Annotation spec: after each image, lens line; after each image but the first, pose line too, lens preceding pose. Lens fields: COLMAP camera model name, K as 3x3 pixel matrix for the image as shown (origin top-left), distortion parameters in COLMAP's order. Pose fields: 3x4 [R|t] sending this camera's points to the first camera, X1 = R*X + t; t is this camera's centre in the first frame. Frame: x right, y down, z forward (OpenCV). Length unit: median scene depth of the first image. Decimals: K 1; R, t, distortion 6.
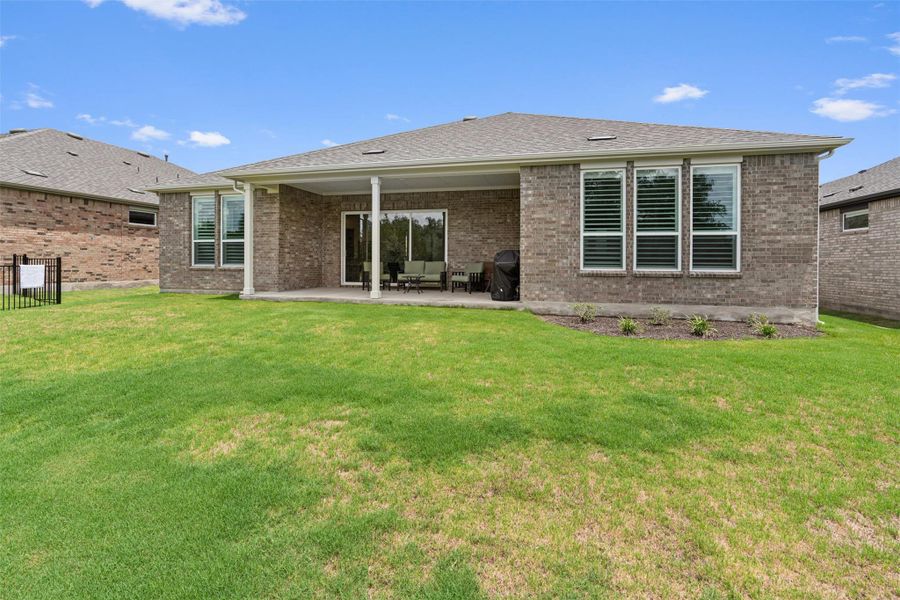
lens RADIAL K [[417.9, 0, 455.0], [0, 417.9, 265.3], [0, 0, 1]] dist [-0.001145, -0.000146]
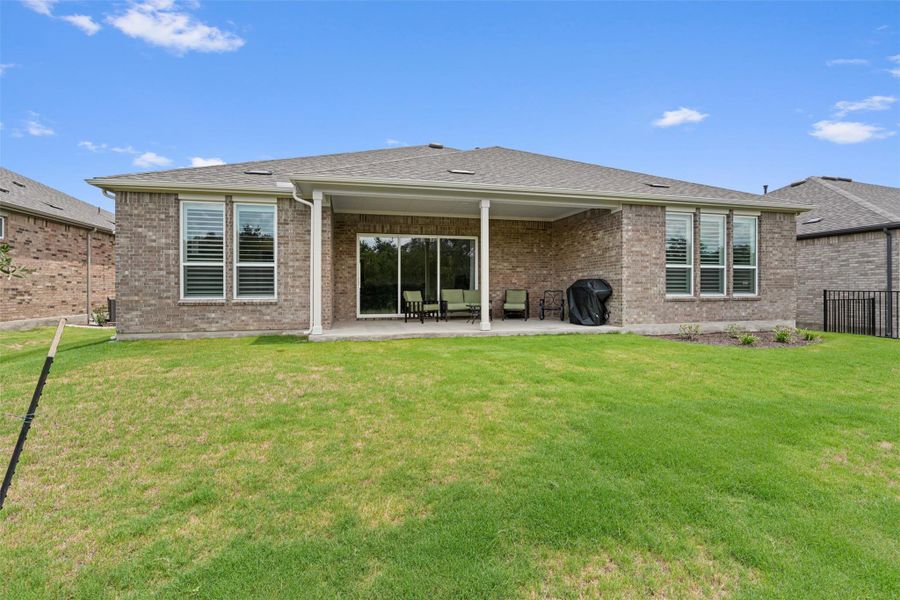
lens RADIAL K [[405.9, 0, 450.0], [0, 405.9, 300.0], [0, 0, 1]] dist [0.002971, -0.000006]
pose [[0.886449, -0.021325, 0.462334, -0.753658], [0.011345, 0.999639, 0.024357, -0.012705], [-0.462686, -0.016346, 0.886371, 0.252363]]
